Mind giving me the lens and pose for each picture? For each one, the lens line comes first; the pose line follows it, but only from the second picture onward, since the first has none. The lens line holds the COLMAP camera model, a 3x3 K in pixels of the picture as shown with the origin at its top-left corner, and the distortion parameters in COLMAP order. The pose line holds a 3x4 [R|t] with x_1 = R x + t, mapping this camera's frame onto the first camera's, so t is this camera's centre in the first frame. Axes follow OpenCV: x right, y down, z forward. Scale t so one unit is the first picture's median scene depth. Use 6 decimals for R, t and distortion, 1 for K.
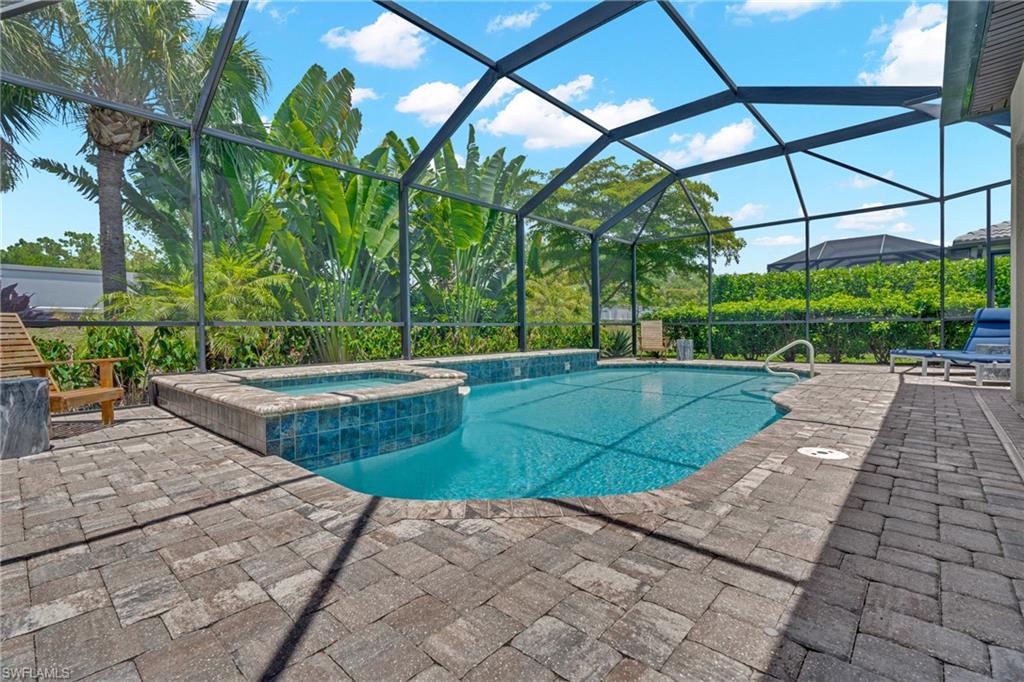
lens RADIAL K [[465.5, 0, 510.9], [0, 465.5, 337.2], [0, 0, 1]] dist [-0.005518, -0.000111]
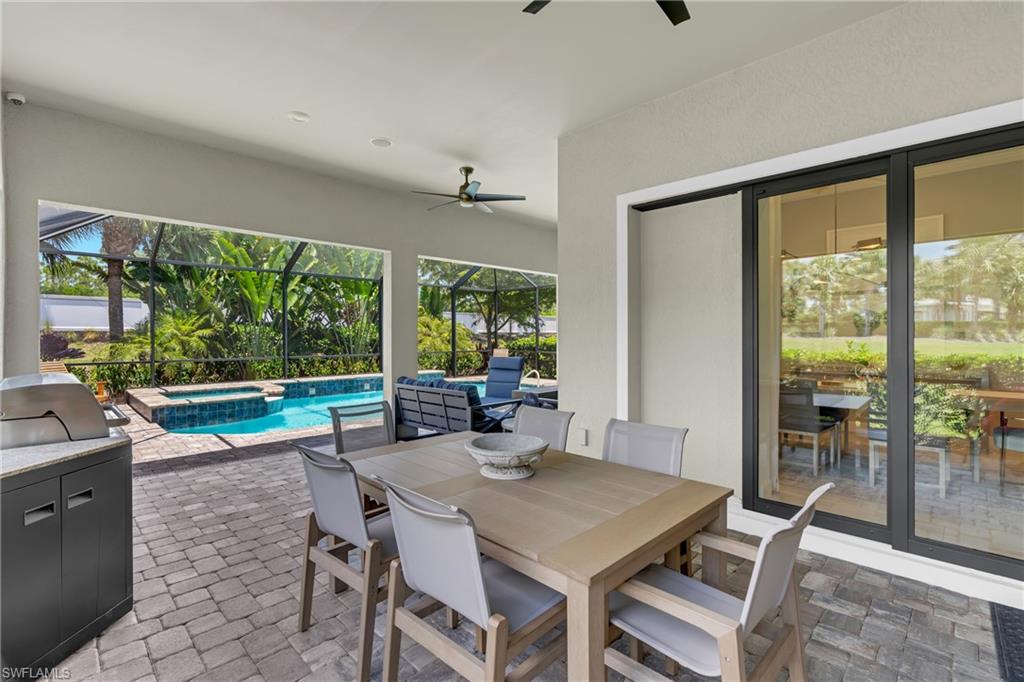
lens RADIAL K [[465.5, 0, 515.5], [0, 465.5, 339.4], [0, 0, 1]] dist [-0.005518, -0.000111]
pose [[0.999146, 0.011156, -0.039785, 0.587361], [-0.011442, 0.999910, -0.006950, -0.081312], [0.039703, 0.007400, 0.999184, -0.559596]]
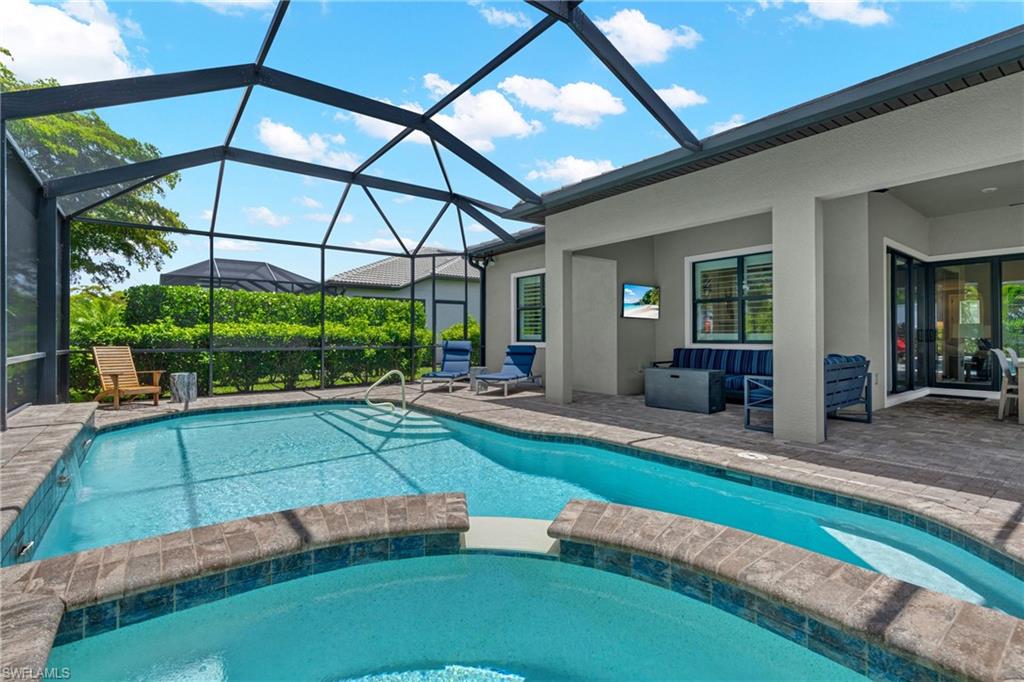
lens RADIAL K [[465.5, 0, 506.5], [0, 465.5, 336.1], [0, 0, 1]] dist [-0.005518, -0.000111]
pose [[0.183351, 0.016609, 0.982907, -0.529799], [0.013804, 0.999715, -0.019468, -0.068046], [-0.982951, 0.017138, 0.183069, 0.806551]]
